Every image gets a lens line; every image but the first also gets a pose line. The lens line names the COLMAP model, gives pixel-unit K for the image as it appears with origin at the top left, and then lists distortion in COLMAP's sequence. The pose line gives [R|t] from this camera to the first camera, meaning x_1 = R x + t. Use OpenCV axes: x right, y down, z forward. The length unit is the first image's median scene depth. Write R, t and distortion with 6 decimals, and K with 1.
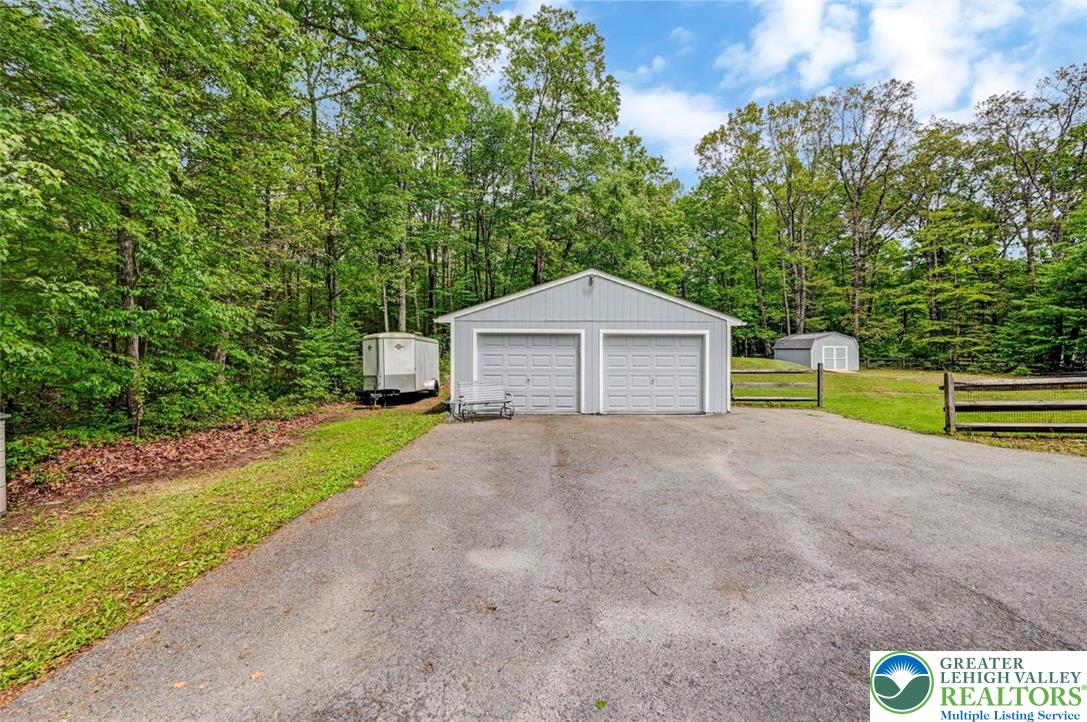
lens RADIAL K [[434.8, 0, 543.8], [0, 434.8, 355.3], [0, 0, 1]] dist [-0.001047, -0.000107]
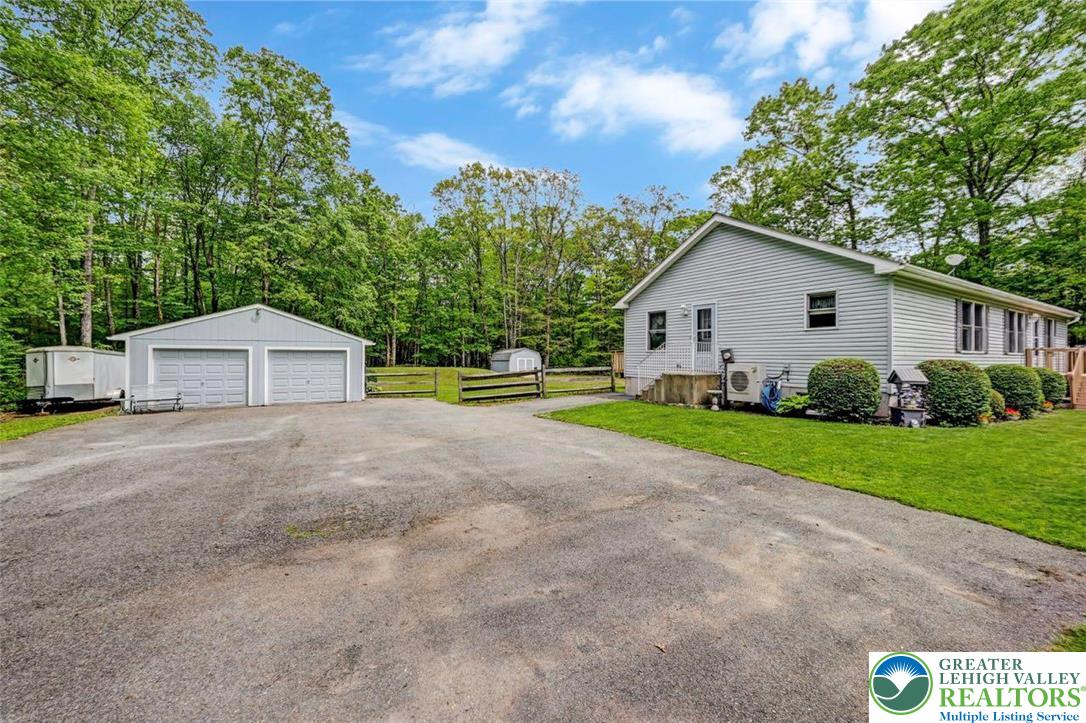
lens RADIAL K [[437.8, 0, 543.0], [0, 437.8, 359.4], [0, 0, 1]] dist [0.002263, -0.000110]
pose [[0.890457, -0.003228, 0.455057, 0.214991], [0.012954, 0.999749, -0.018257, 0.015661], [-0.454884, 0.022152, 0.890275, -0.518345]]
